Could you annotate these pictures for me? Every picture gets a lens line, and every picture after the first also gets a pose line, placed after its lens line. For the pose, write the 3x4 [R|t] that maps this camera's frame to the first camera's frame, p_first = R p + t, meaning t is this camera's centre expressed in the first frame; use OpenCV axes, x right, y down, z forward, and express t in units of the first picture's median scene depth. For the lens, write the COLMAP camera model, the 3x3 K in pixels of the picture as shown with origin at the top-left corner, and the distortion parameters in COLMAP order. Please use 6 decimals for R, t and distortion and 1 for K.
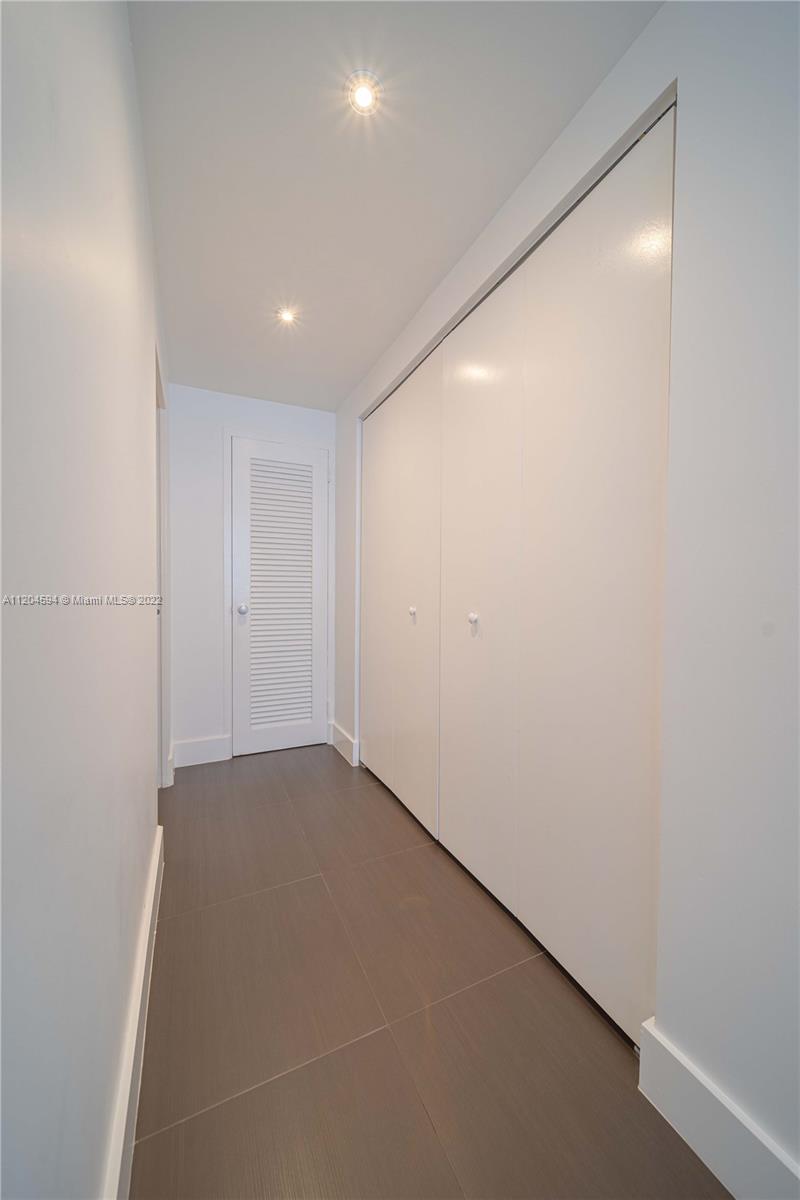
lens RADIAL K [[427.9, 0, 401.3], [0, 427.9, 602.8], [0, 0, 1]] dist [0.000110, -0.000036]
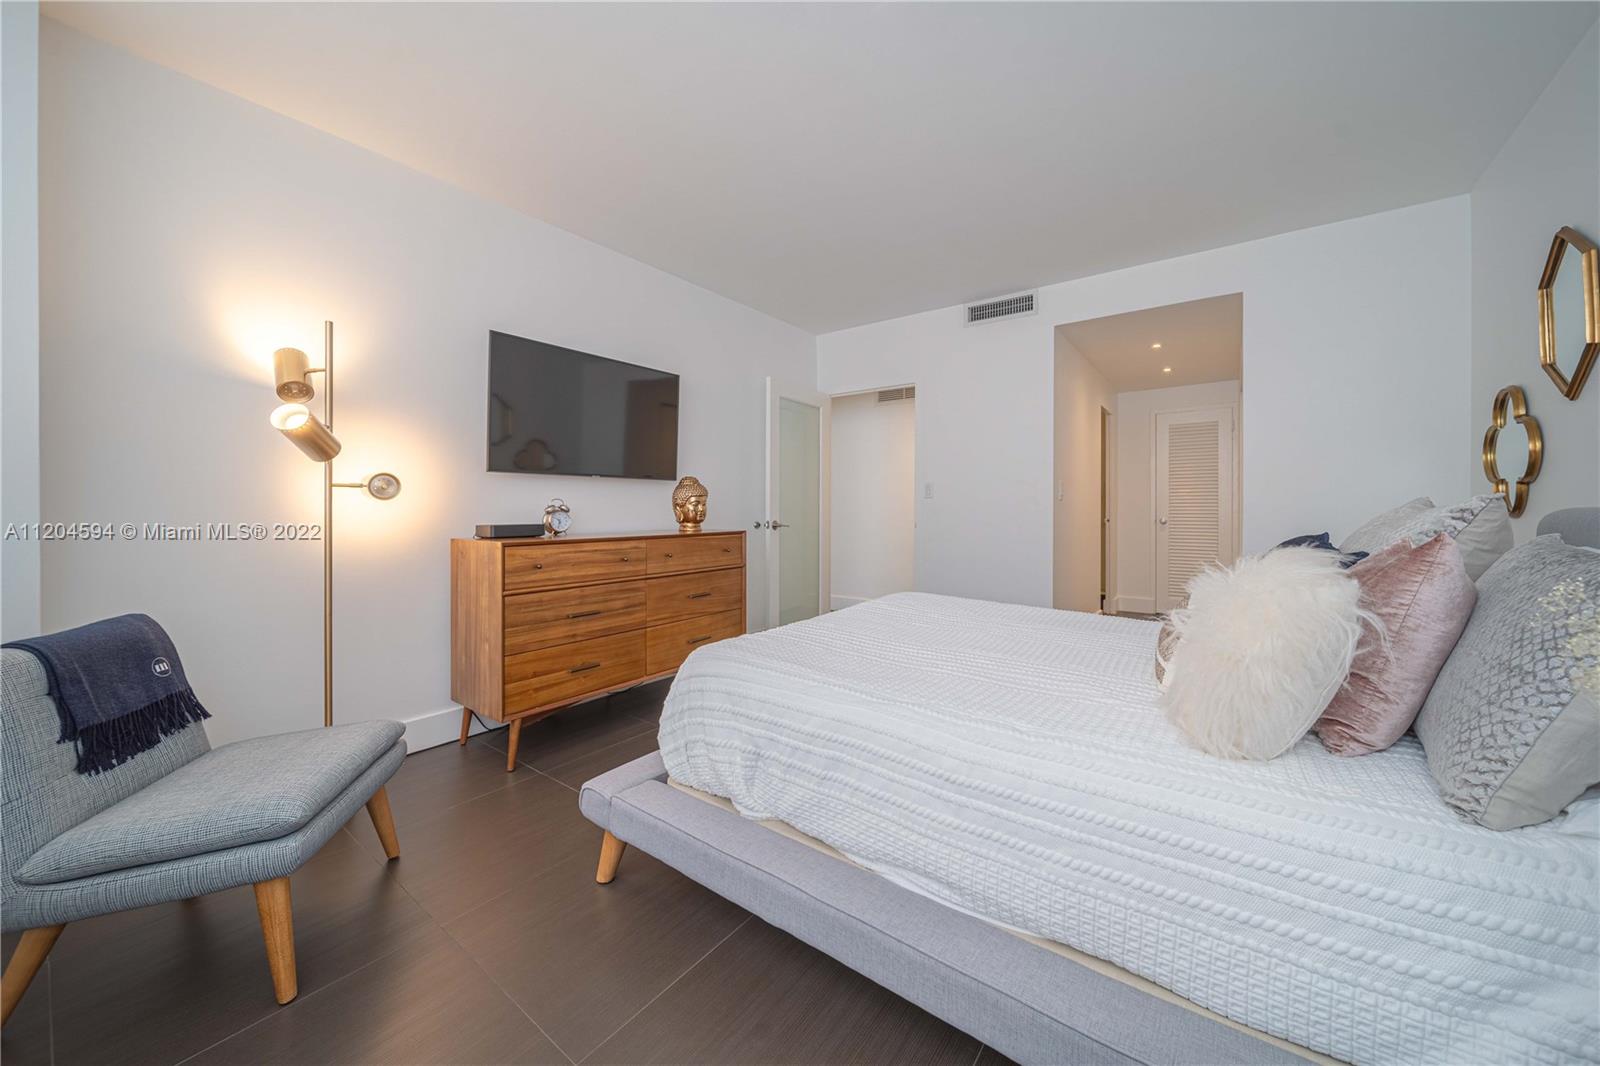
lens RADIAL K [[575.0, 0, 798.0], [0, 575.0, 513.0], [0, 0, 1]] dist [0.000042, -0.000013]
pose [[0.465514, -0.000134, -0.885041, 0.884649], [-0.018999, 0.999768, -0.010144, 0.032866], [0.884837, 0.021538, 0.465403, -1.190196]]
